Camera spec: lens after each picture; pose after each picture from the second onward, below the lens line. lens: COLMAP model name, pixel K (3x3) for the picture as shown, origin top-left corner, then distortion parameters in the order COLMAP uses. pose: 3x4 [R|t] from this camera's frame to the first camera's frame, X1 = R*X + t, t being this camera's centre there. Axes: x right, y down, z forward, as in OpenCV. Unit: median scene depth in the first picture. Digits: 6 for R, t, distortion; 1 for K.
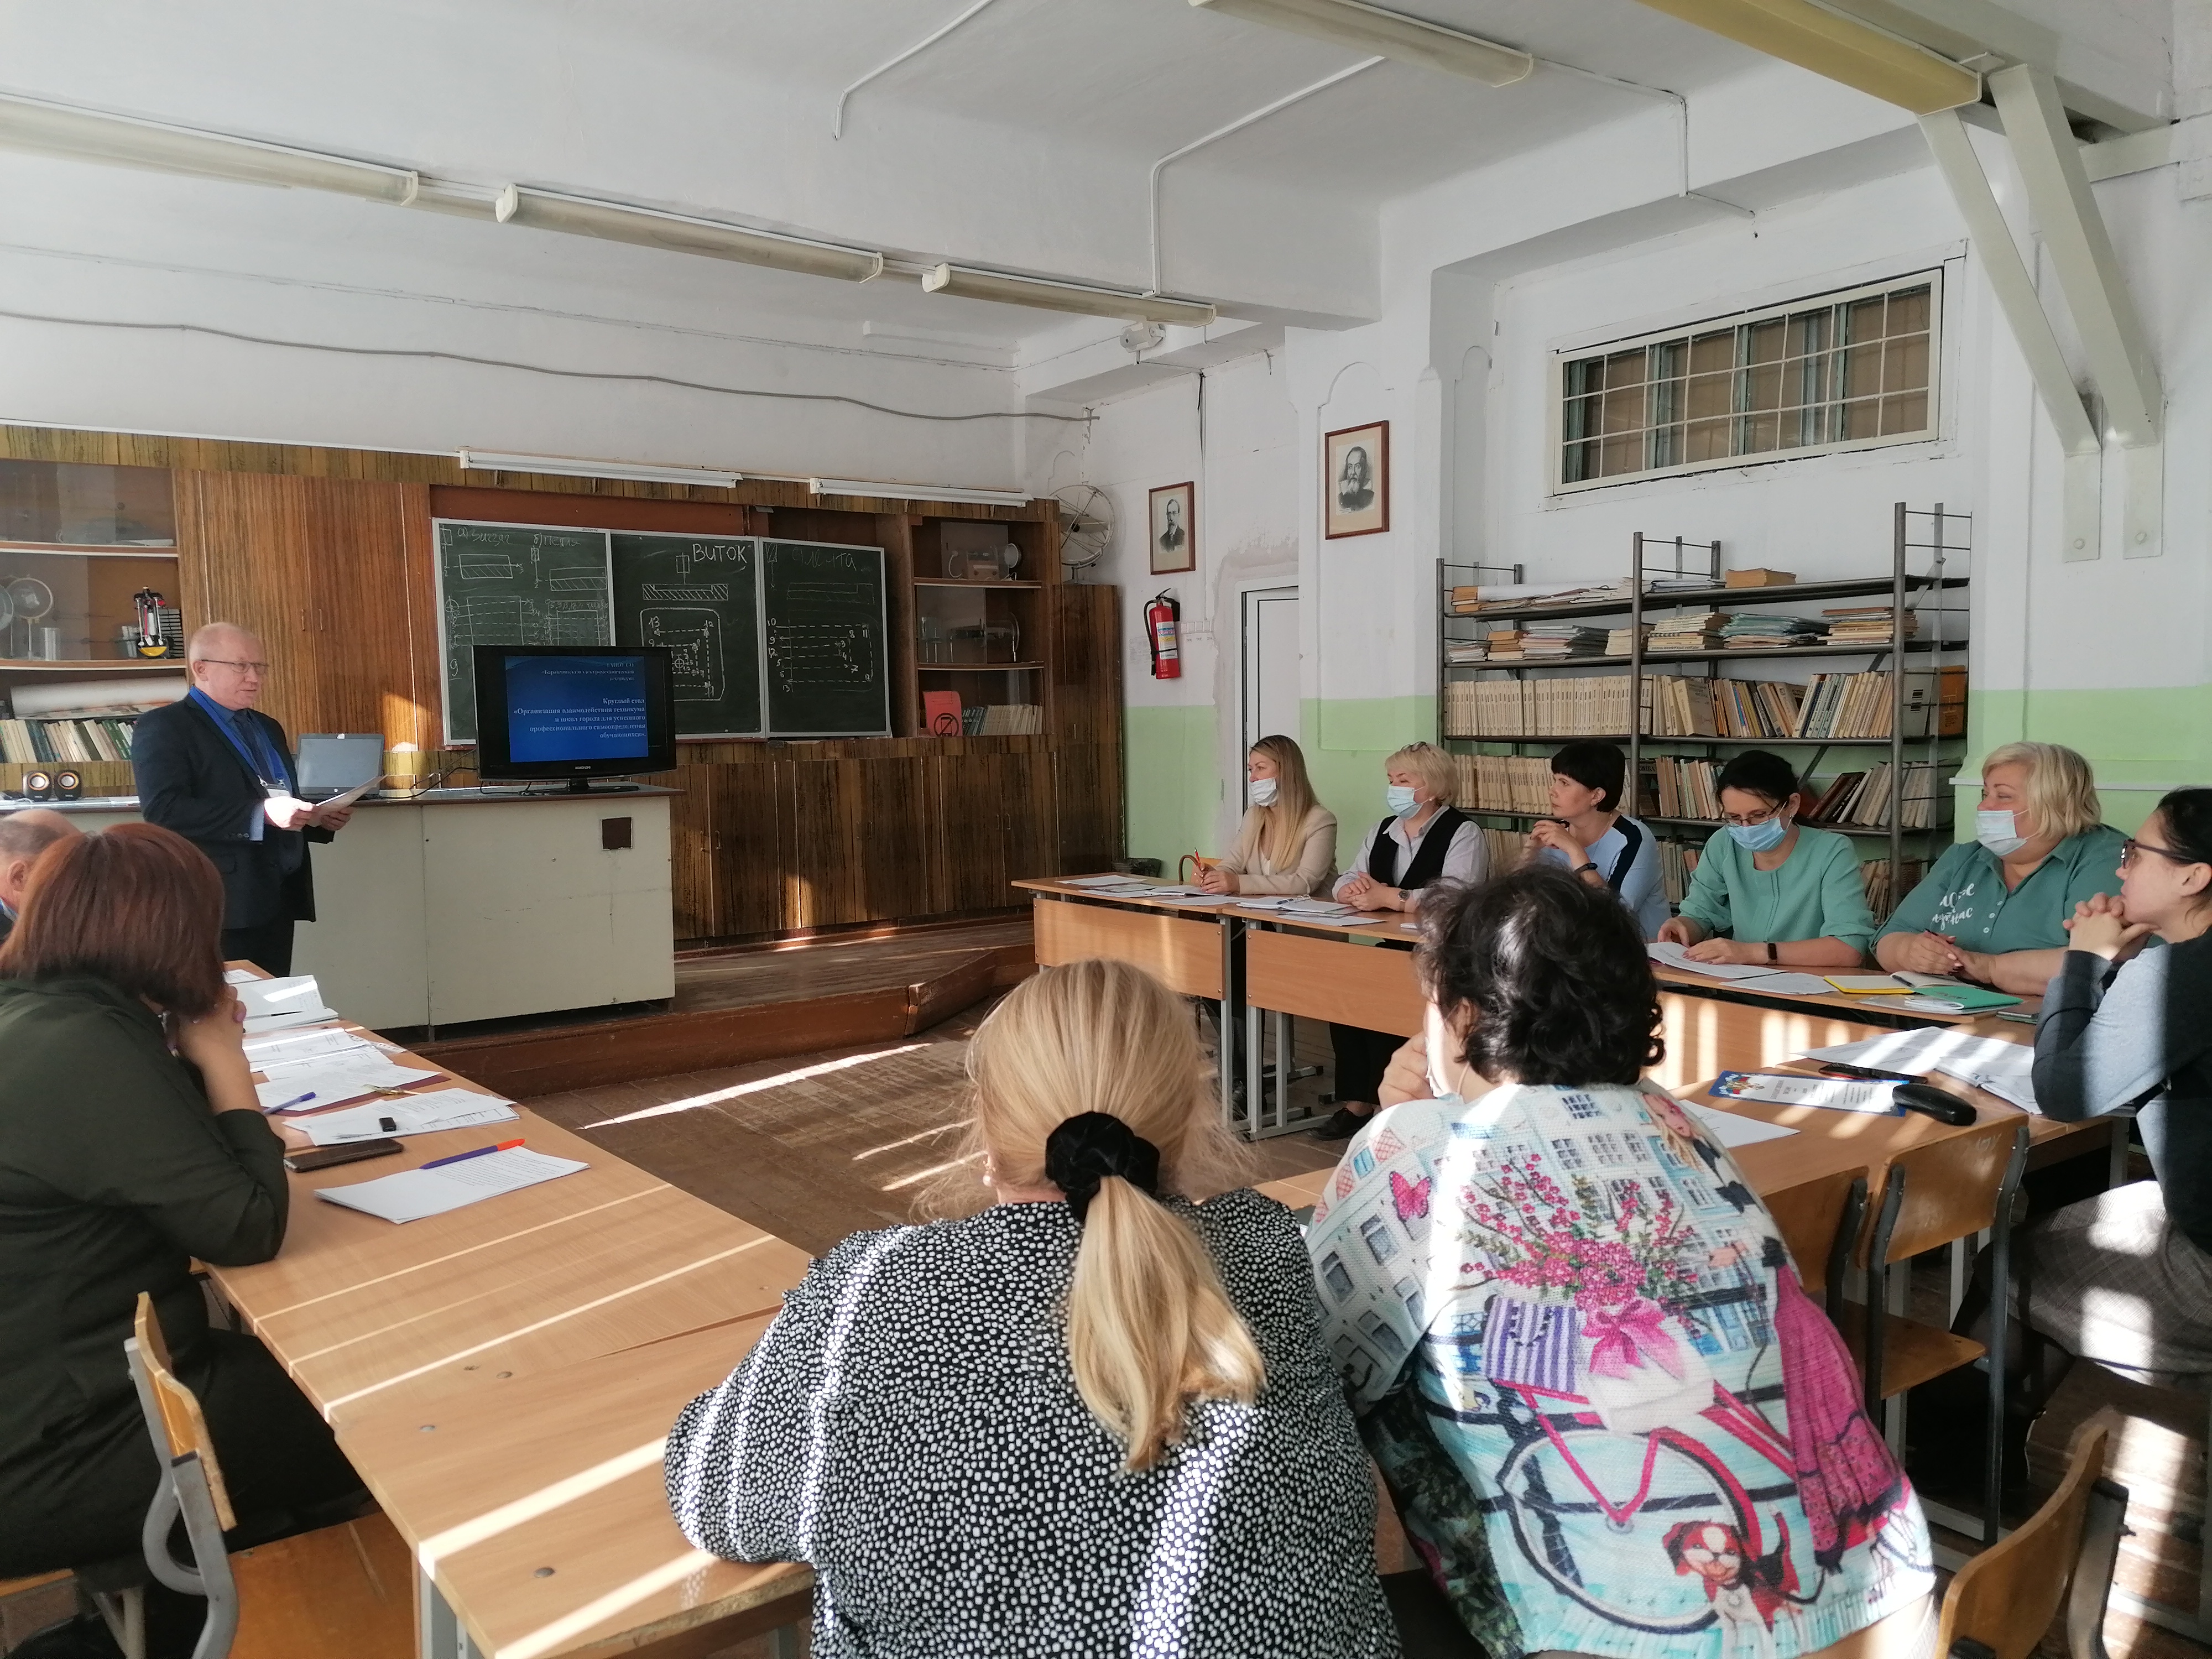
lens RADIAL K [[1647.7, 0, 1114.7], [0, 1647.7, 827.2], [0, 0, 1]] dist [0.093975, -0.119139]
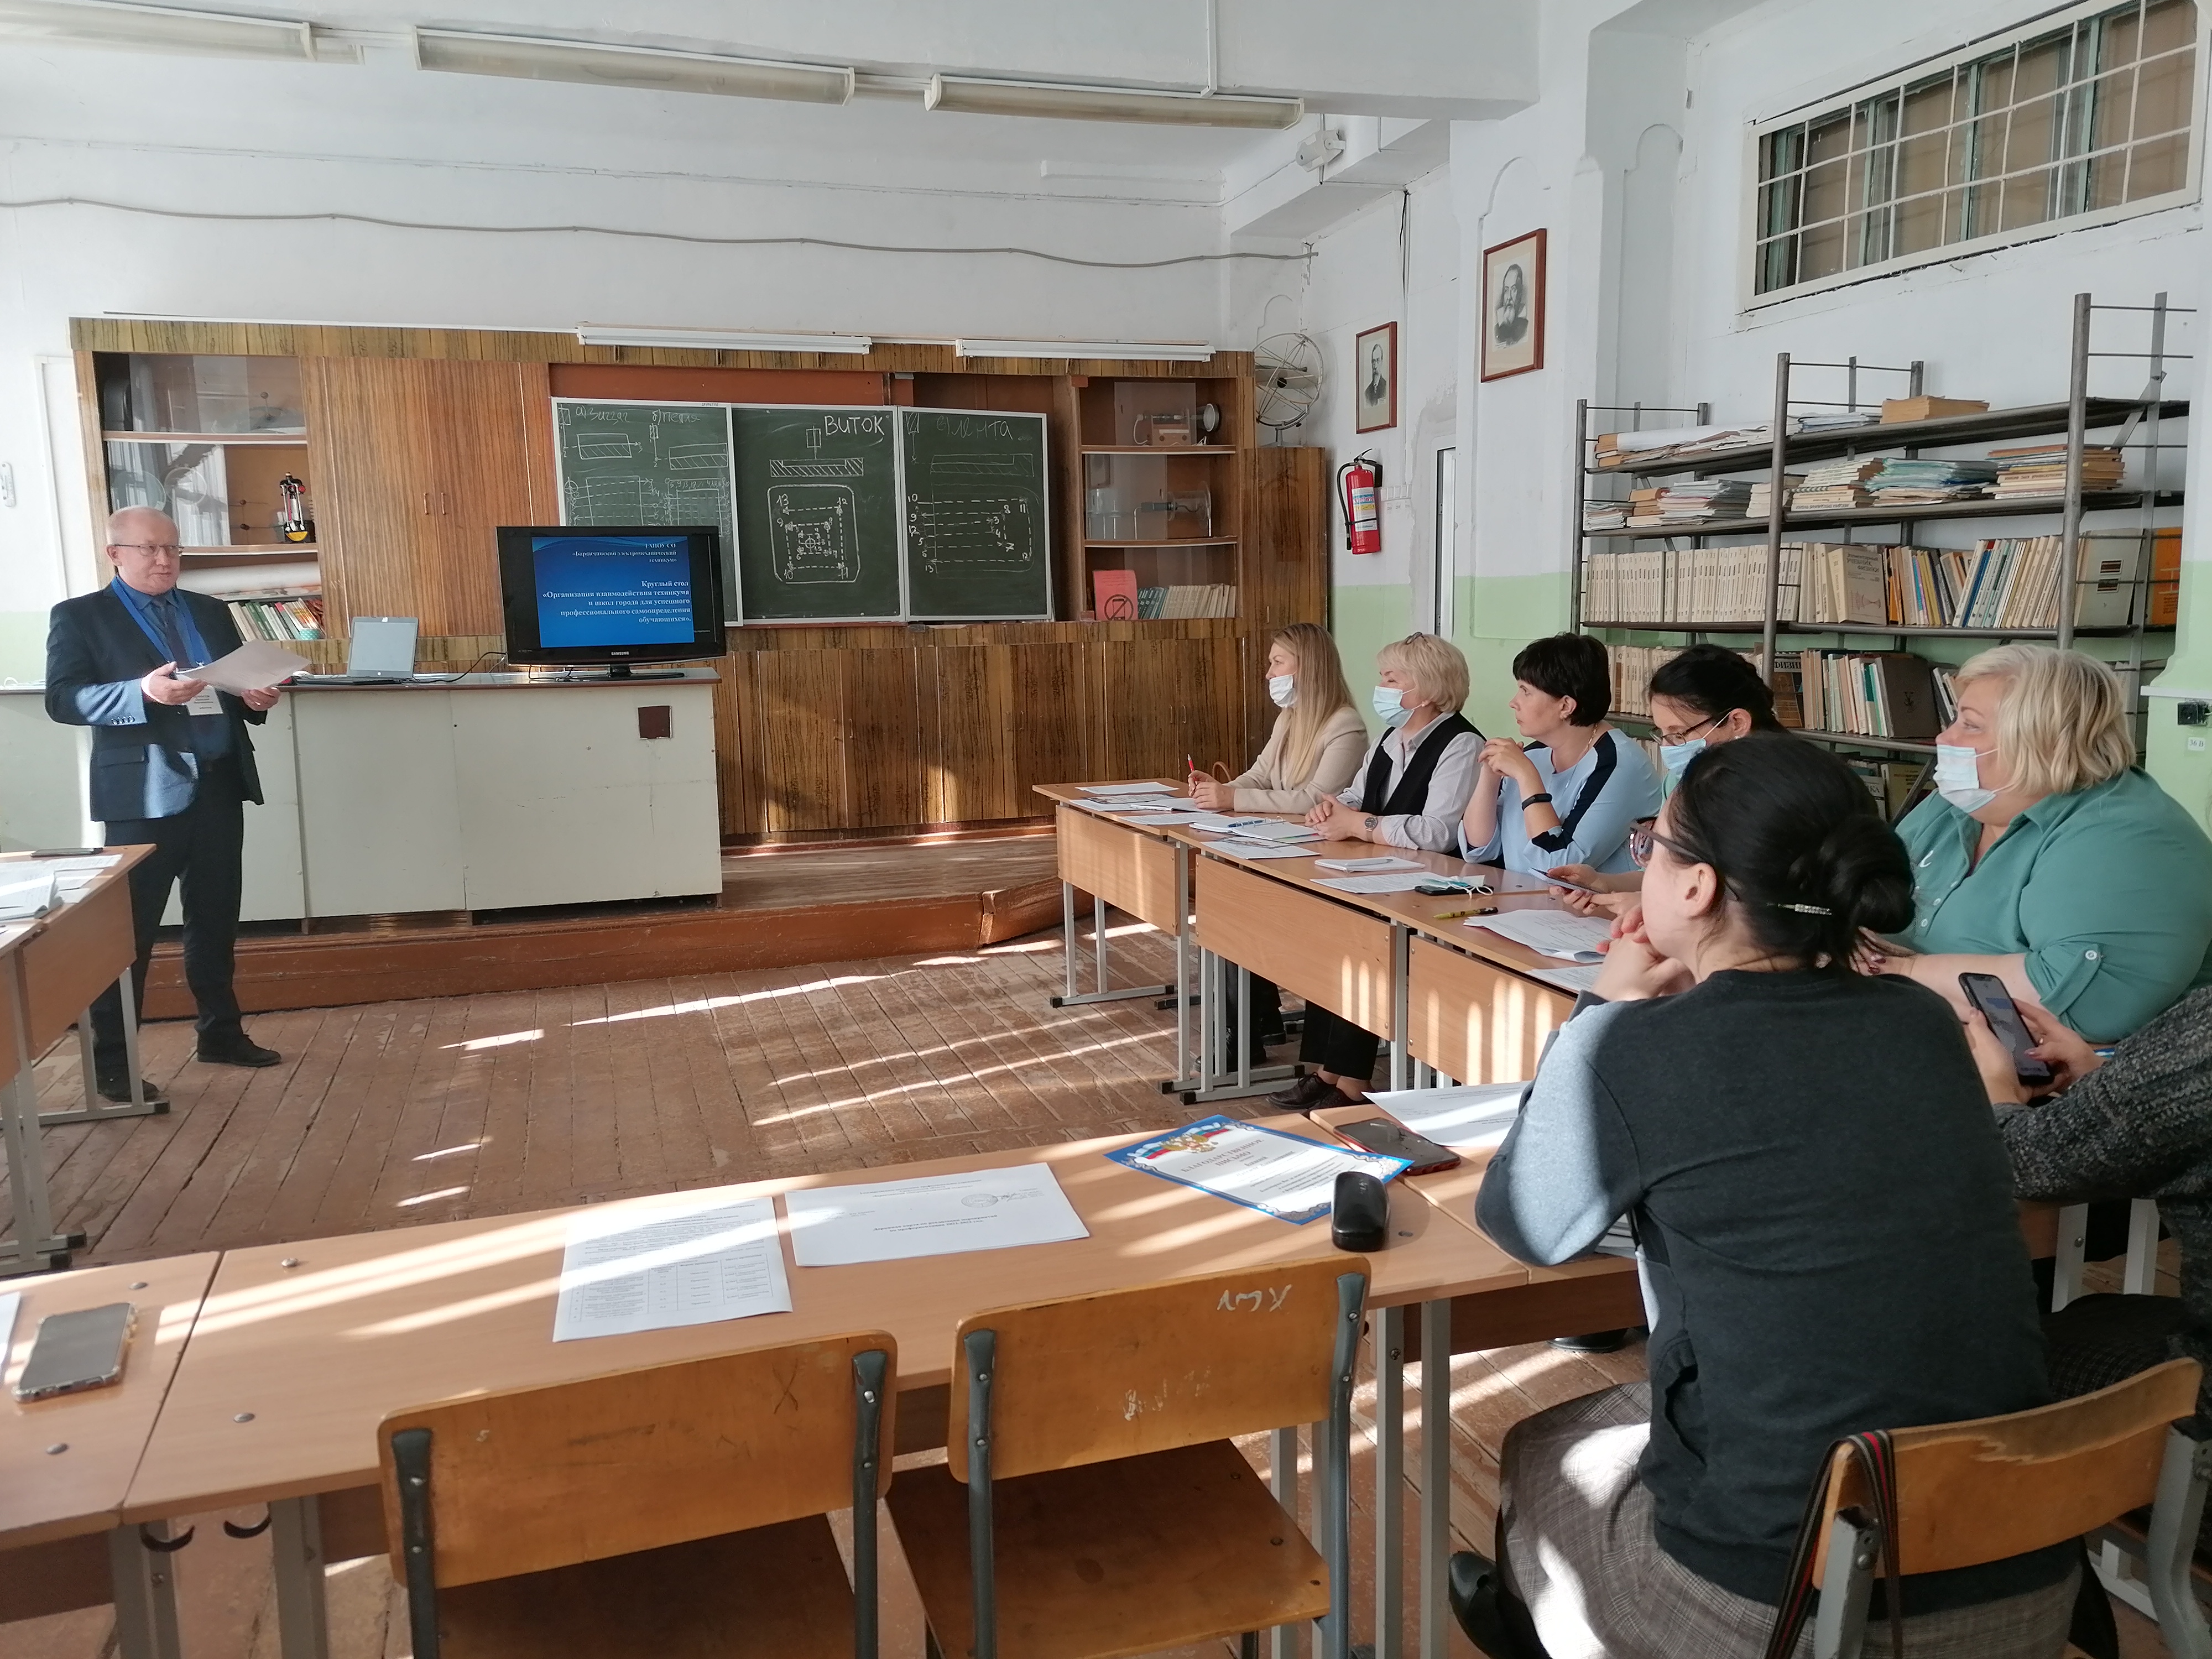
lens RADIAL K [[1659.5, 0, 1106.0], [0, 1659.5, 829.5], [0, 0, 1]] dist [0.098524, -0.128574]
pose [[0.952910, 0.040327, -0.300561, 0.218478], [-0.018127, 0.996921, 0.076287, -0.011467], [0.302713, -0.067246, 0.950707, 0.134291]]
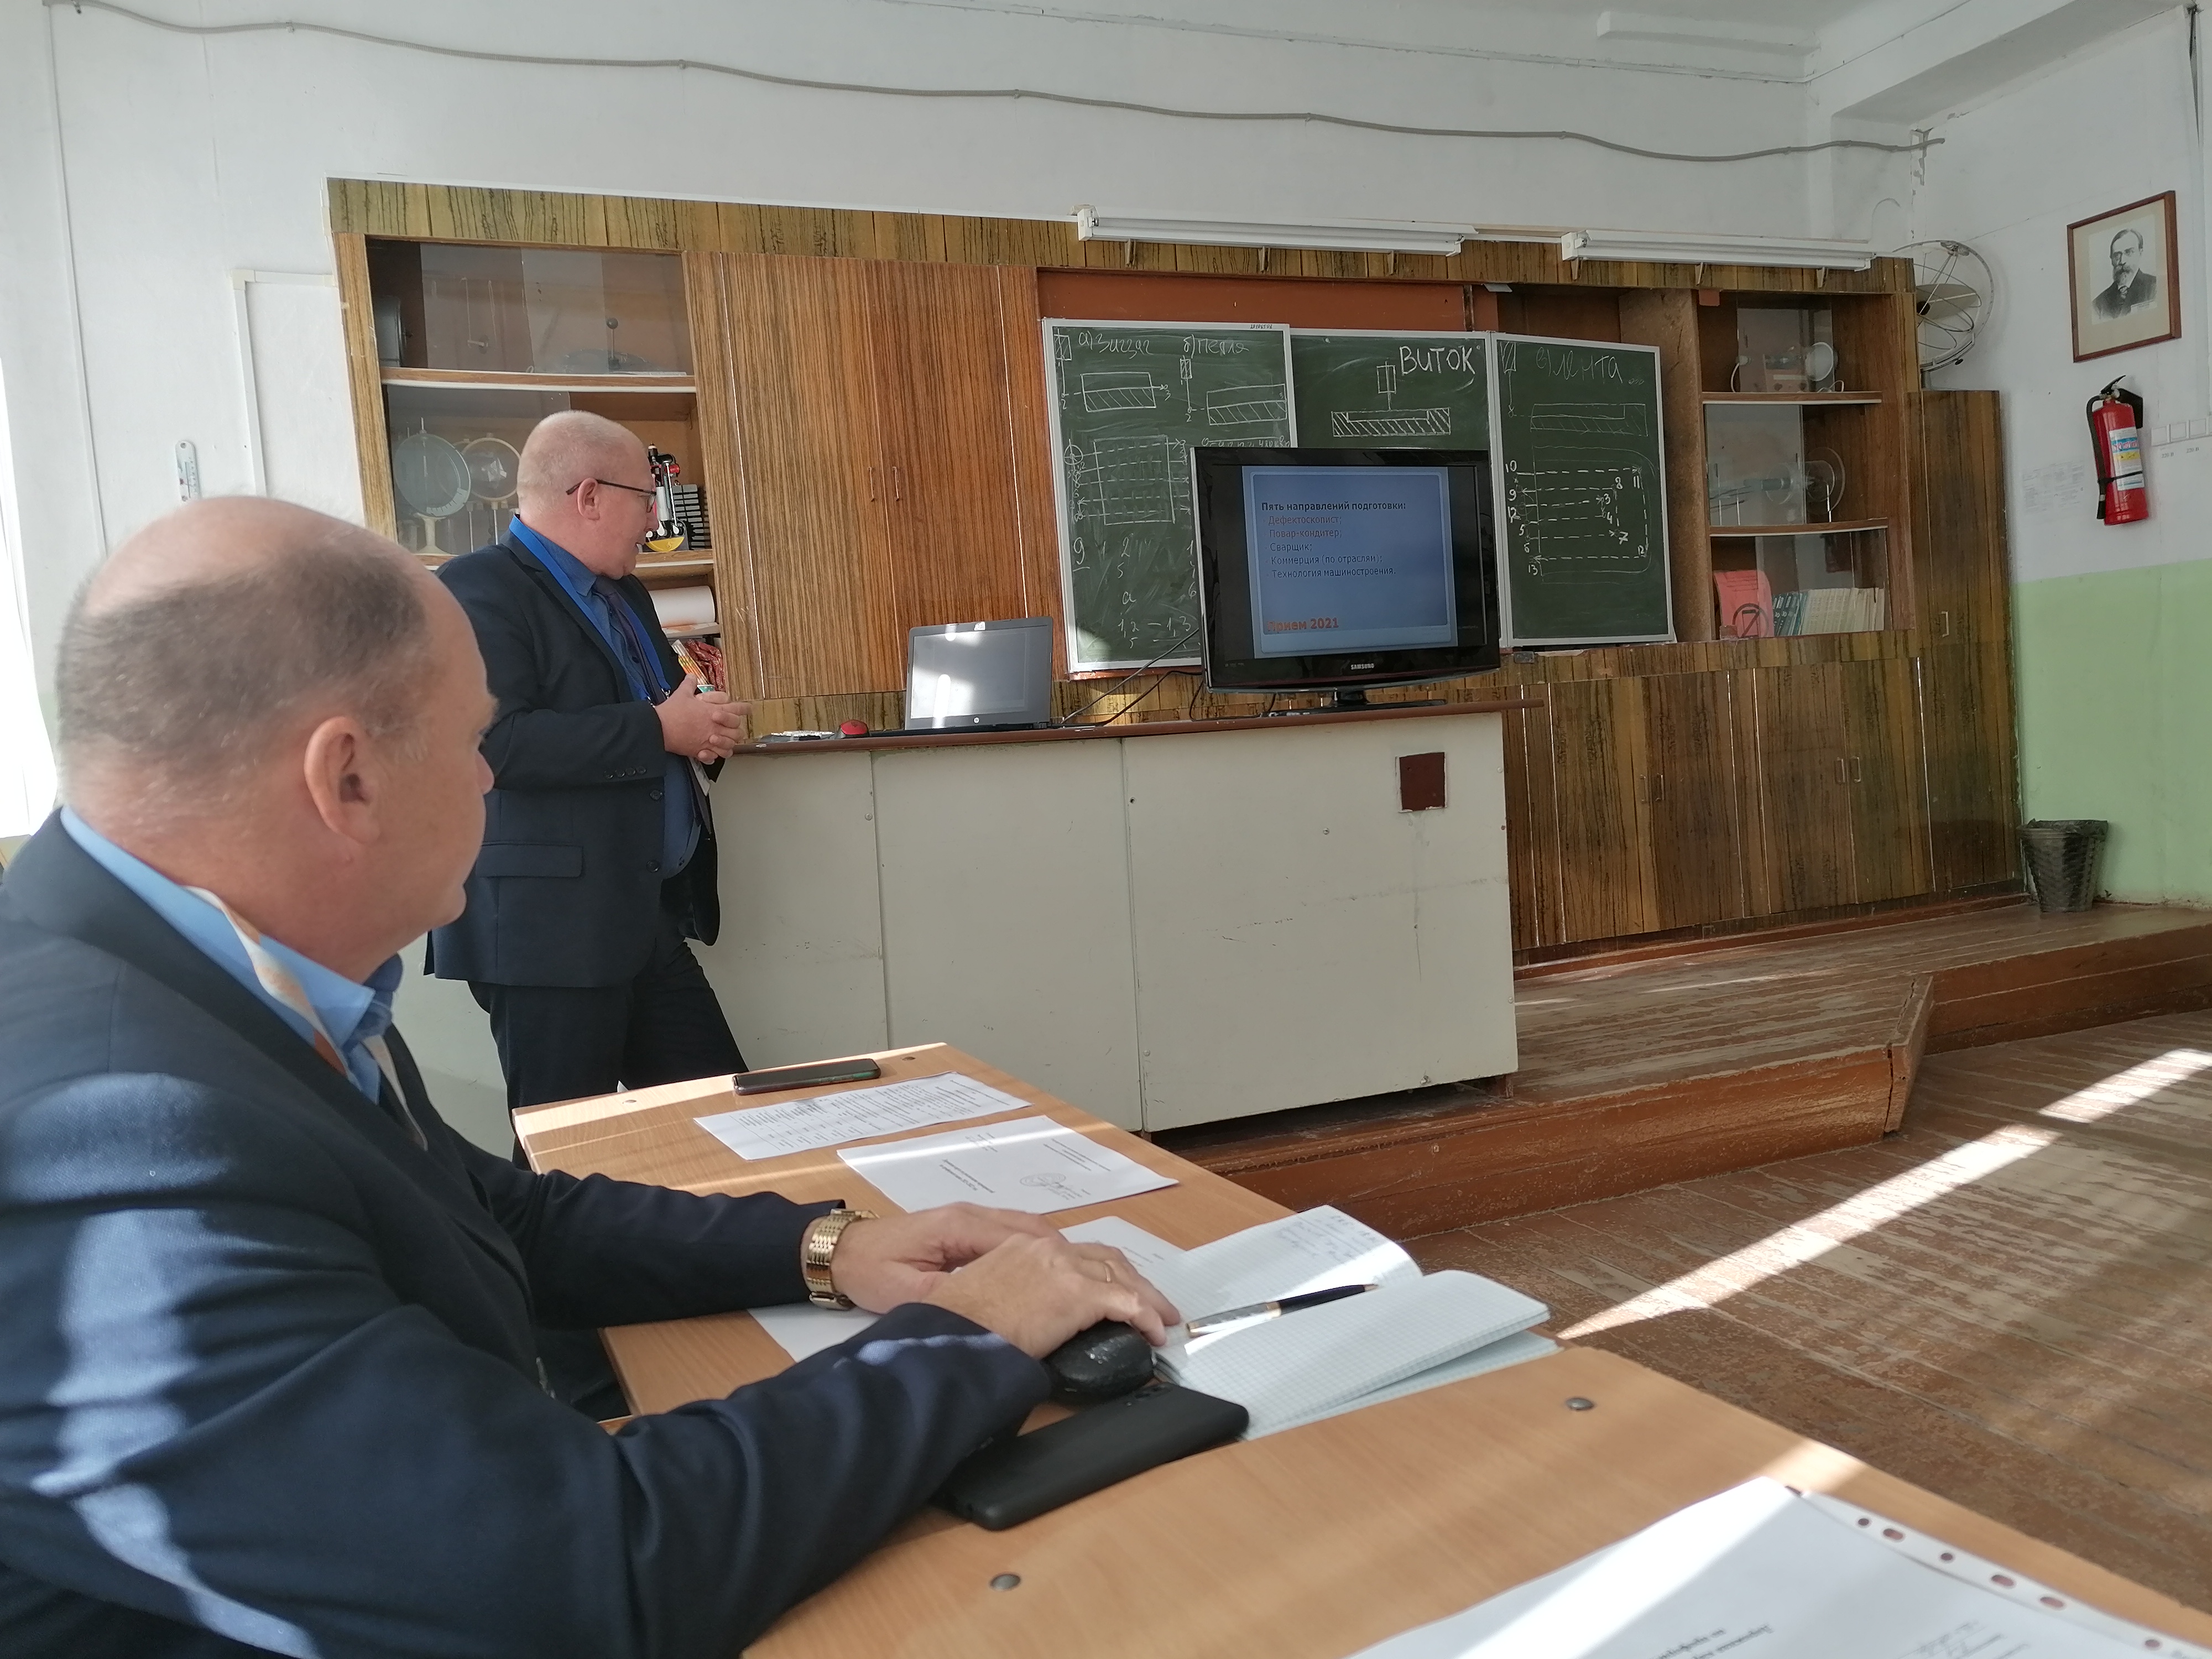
lens RADIAL K [[1659.5, 0, 1106.0], [0, 1659.5, 829.5], [0, 0, 1]] dist [0.098524, -0.128574]
pose [[0.970750, -0.040004, -0.236737, -0.241955], [0.038746, 0.999199, -0.009966, 0.019154], [0.236946, 0.000502, 0.971523, 0.382762]]
